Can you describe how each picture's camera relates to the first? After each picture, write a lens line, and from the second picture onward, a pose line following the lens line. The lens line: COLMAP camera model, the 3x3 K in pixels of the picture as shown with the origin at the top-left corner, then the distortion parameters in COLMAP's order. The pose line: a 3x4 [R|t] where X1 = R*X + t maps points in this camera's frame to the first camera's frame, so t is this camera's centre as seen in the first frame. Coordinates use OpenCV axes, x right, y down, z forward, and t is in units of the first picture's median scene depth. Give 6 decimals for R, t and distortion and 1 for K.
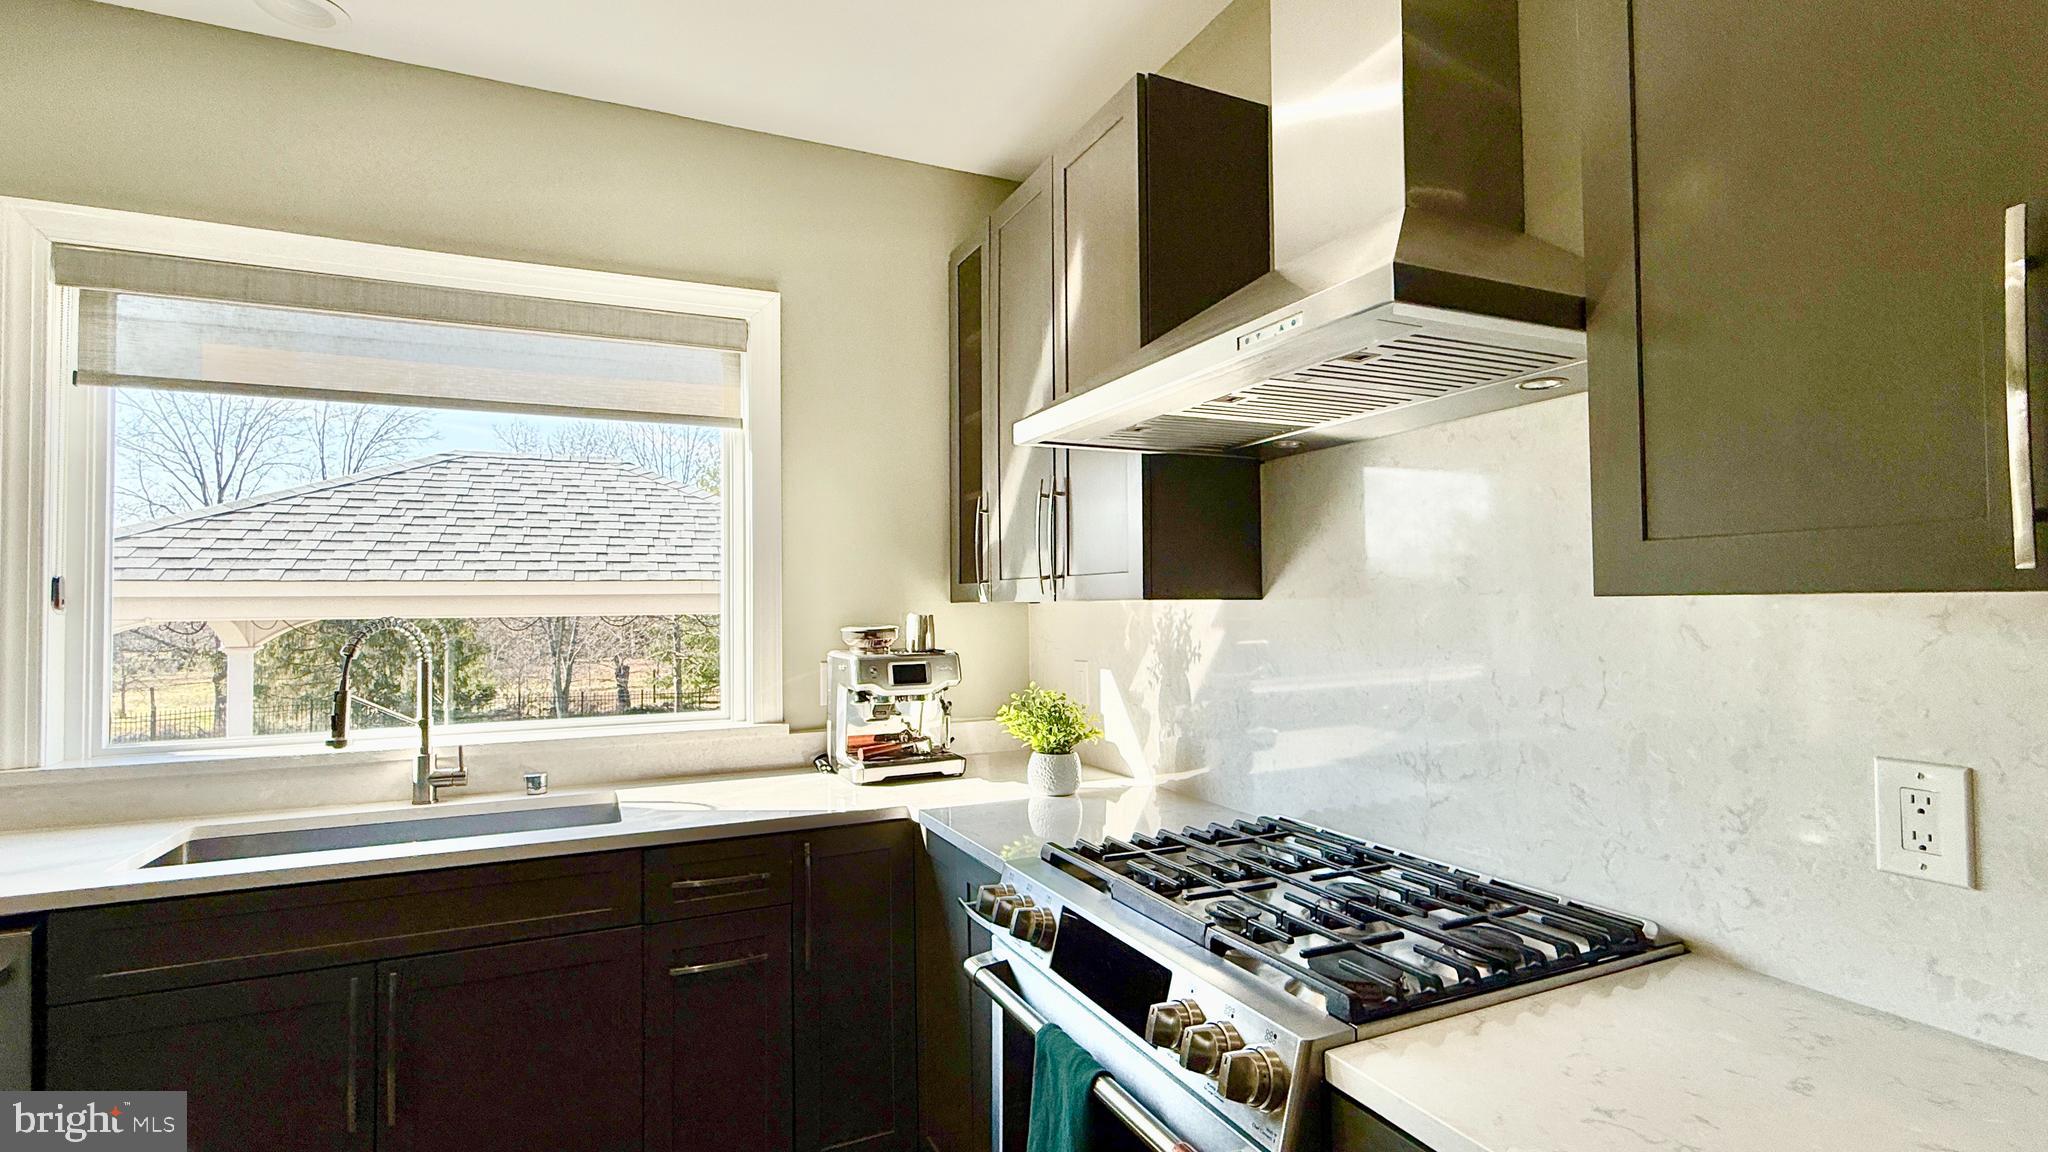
lens RADIAL K [[936.1, 0, 1019.7], [0, 936.1, 582.4], [0, 0, 1]] dist [0.002567, 0.000165]
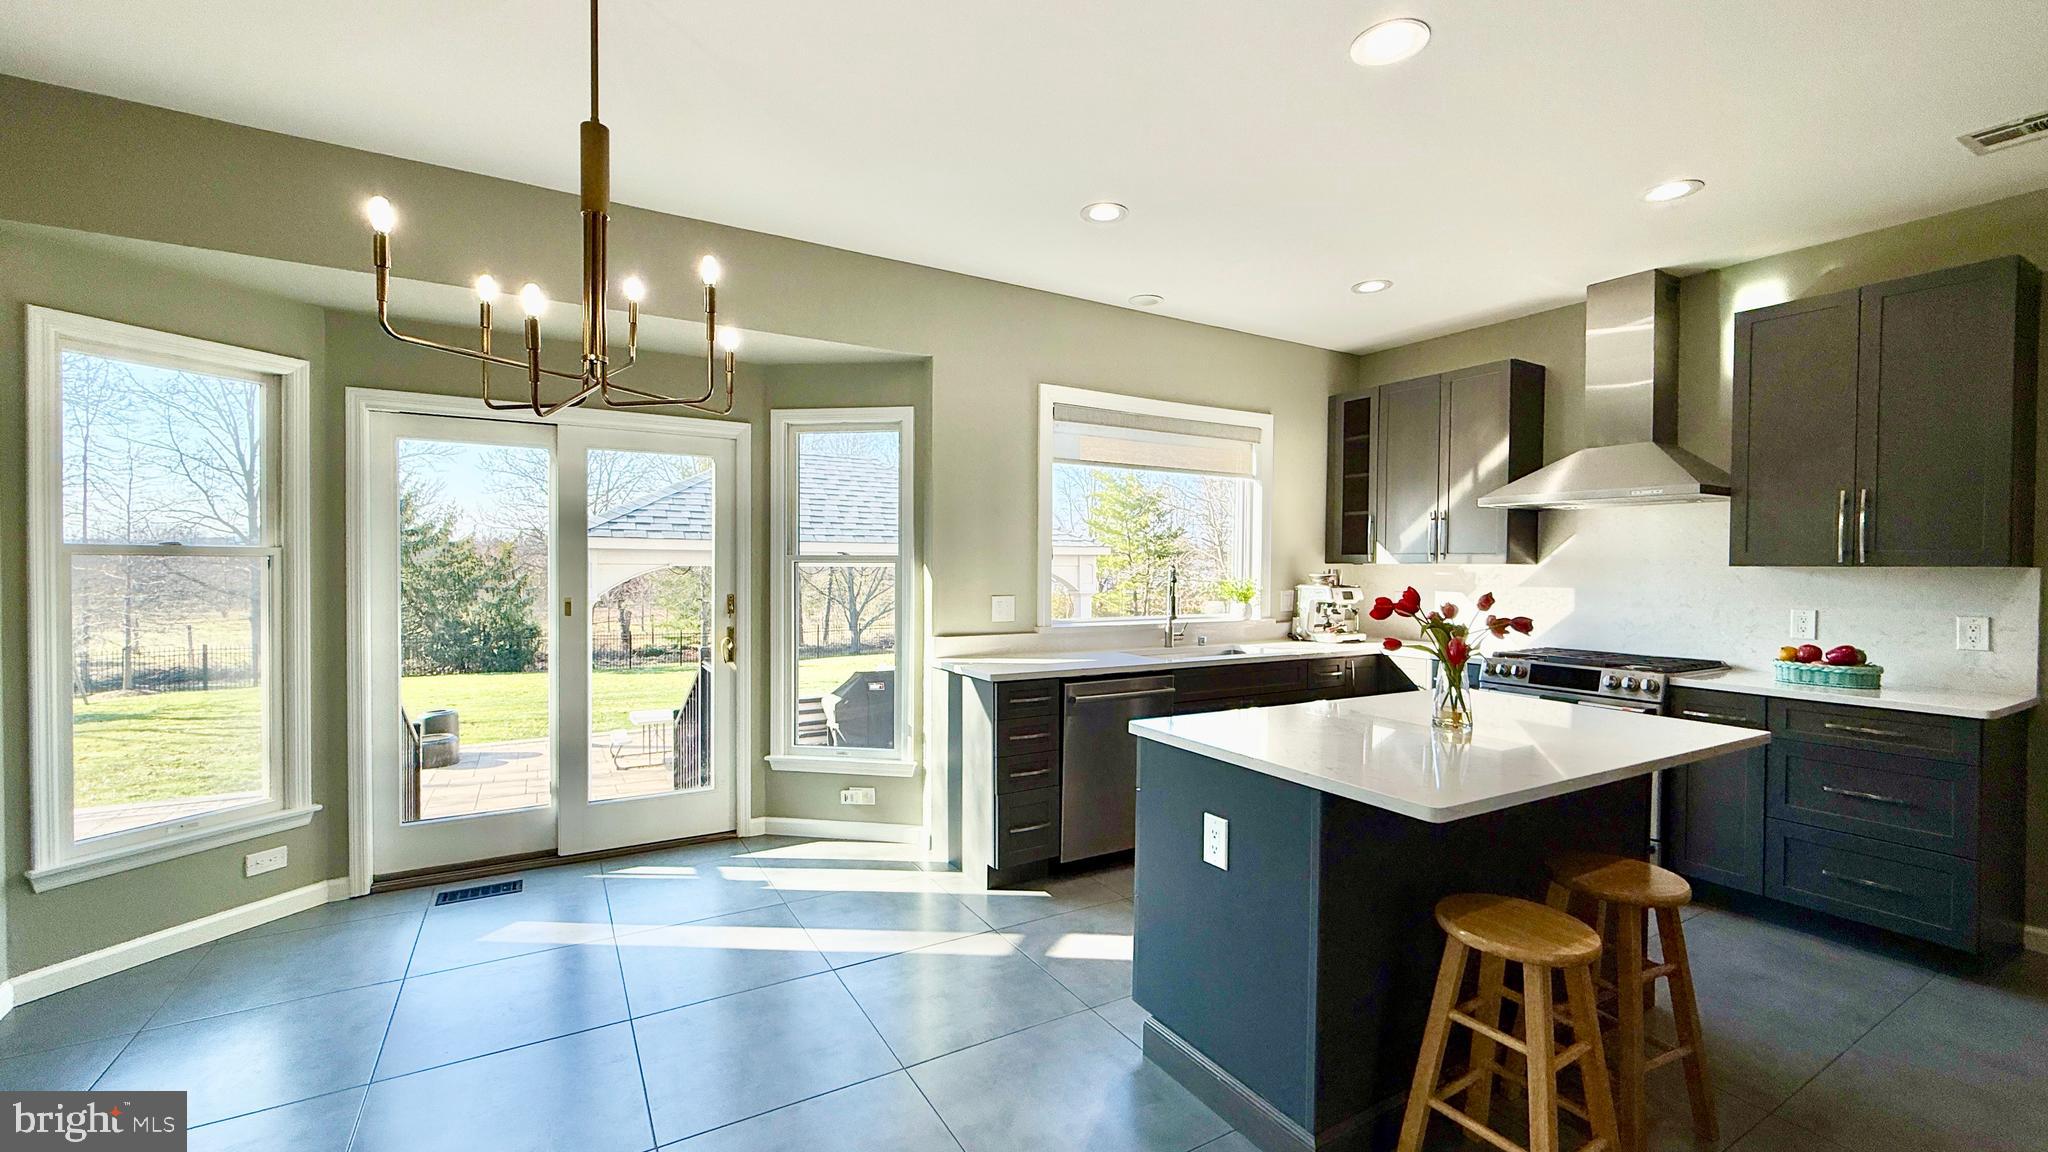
lens RADIAL K [[801.0, 0, 1024.0], [0, 801.0, 576.0], [0, 0, 1]] dist [0.001152, -0.000042]
pose [[0.994395, 0.015248, 0.104625, -1.188288], [-0.019238, 0.999121, 0.037232, -0.003835], [-0.103966, -0.039036, 0.993815, -0.893592]]
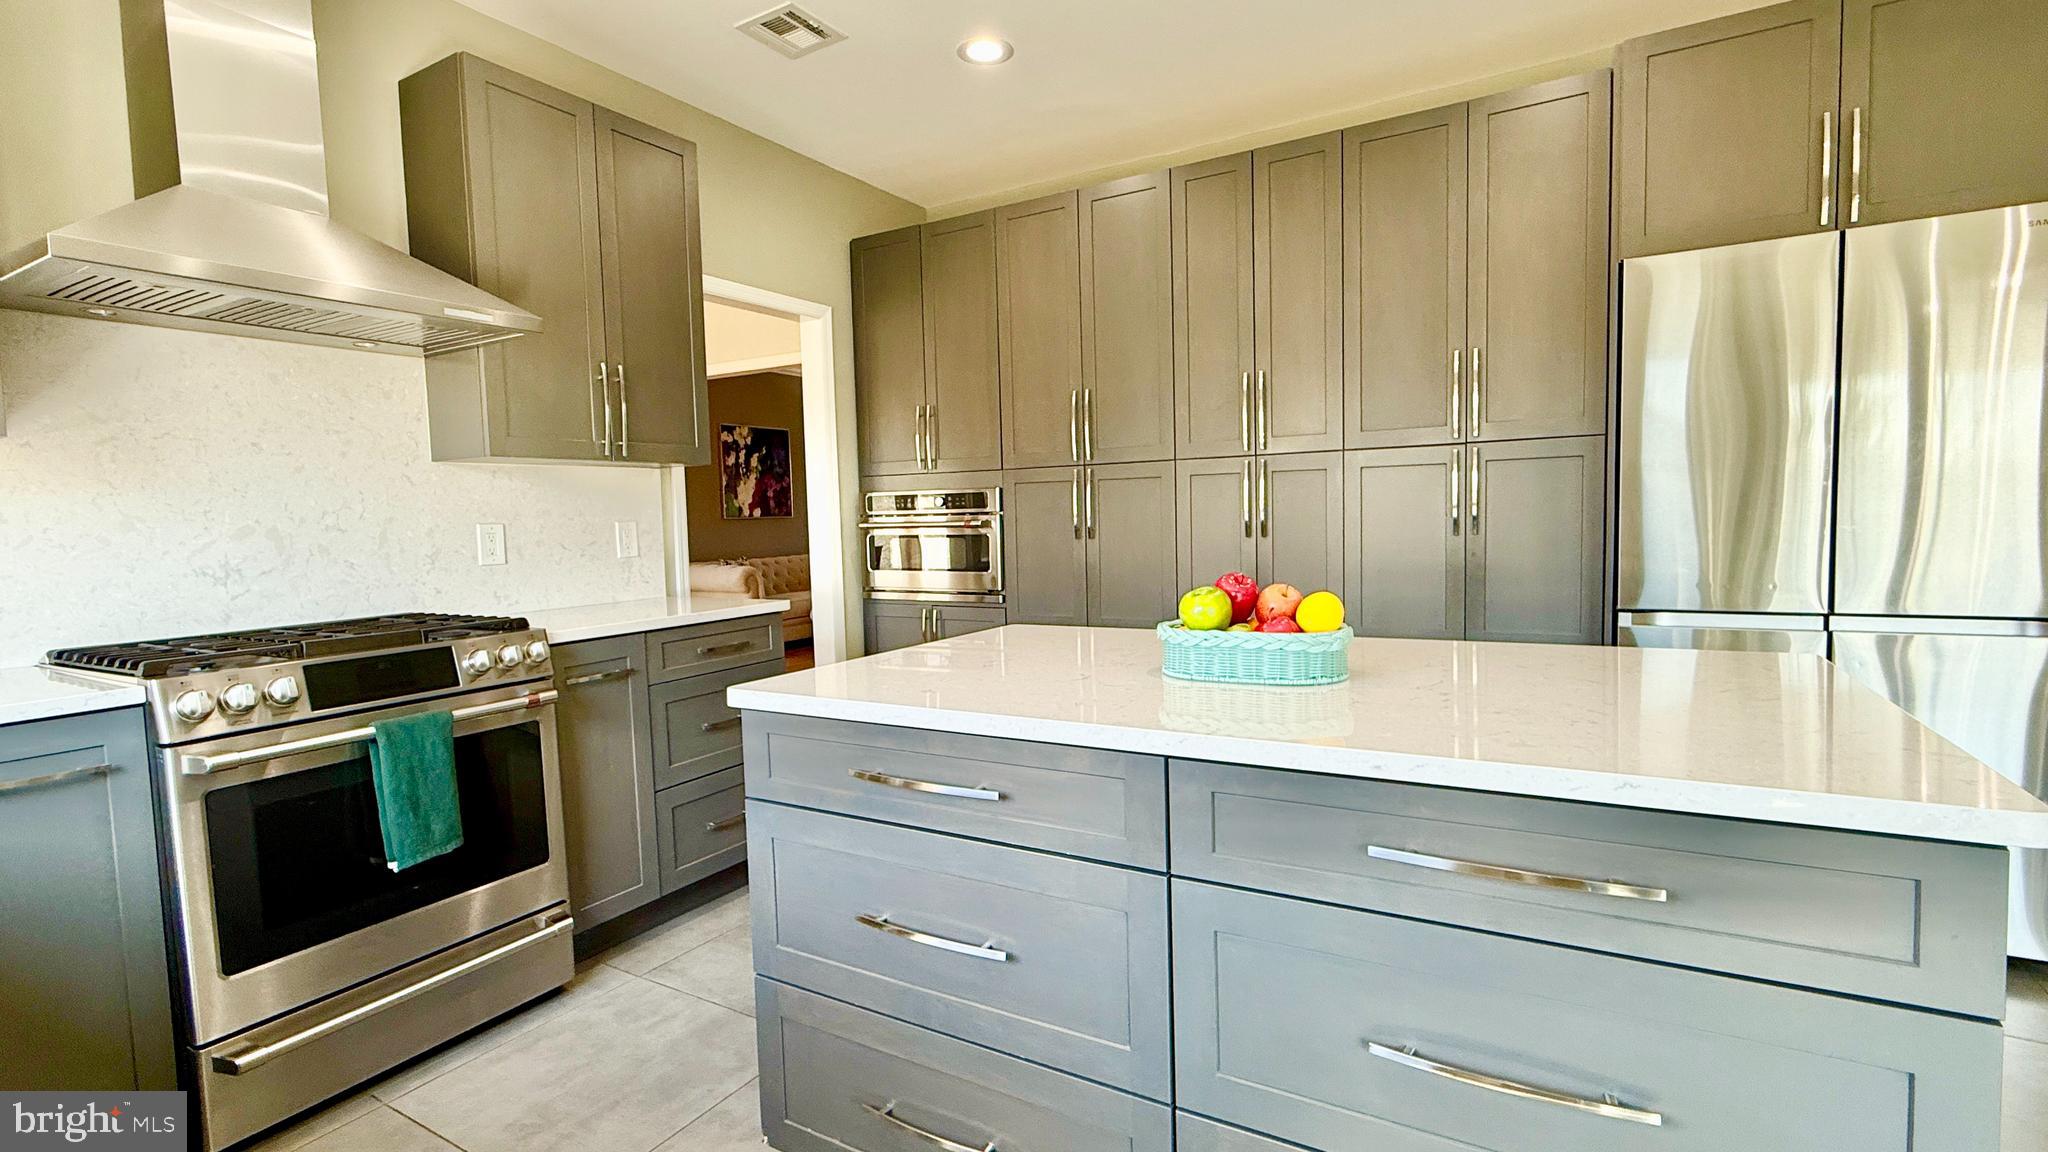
lens RADIAL K [[936.1, 0, 1019.7], [0, 936.1, 582.4], [0, 0, 1]] dist [0.002567, 0.000165]
pose [[-0.570930, -0.032744, 0.820345, -1.017456], [0.016307, 0.998555, 0.051207, 0.112372], [-0.820836, 0.042613, -0.569571, 0.586496]]
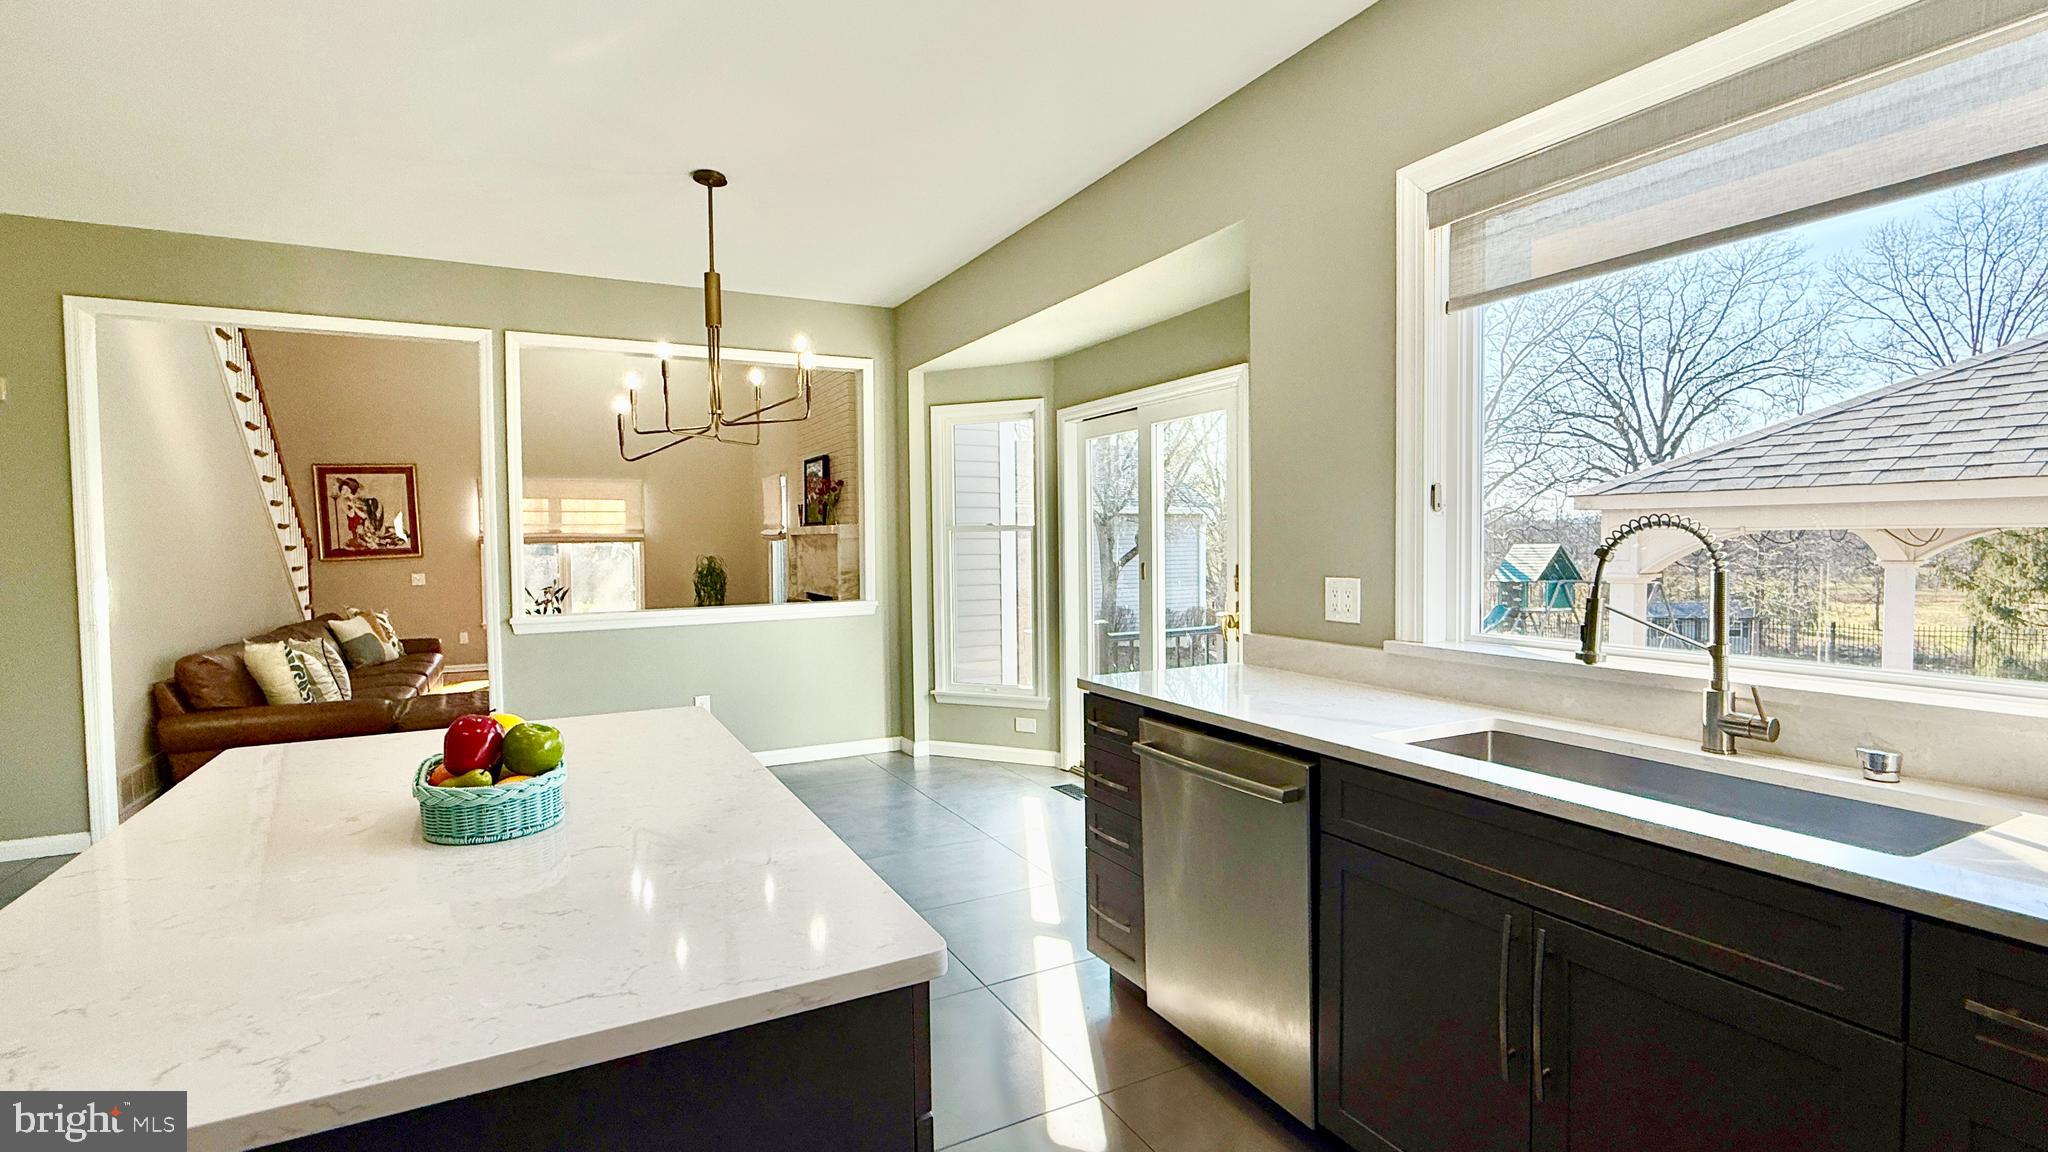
lens RADIAL K [[936.1, 0, 1019.7], [0, 936.1, 582.4], [0, 0, 1]] dist [0.002567, 0.000165]
pose [[0.062958, 0.056437, -0.996419, 0.099731], [0.034446, 0.997682, 0.058685, 0.028136], [0.997422, -0.038017, 0.060868, 0.374278]]
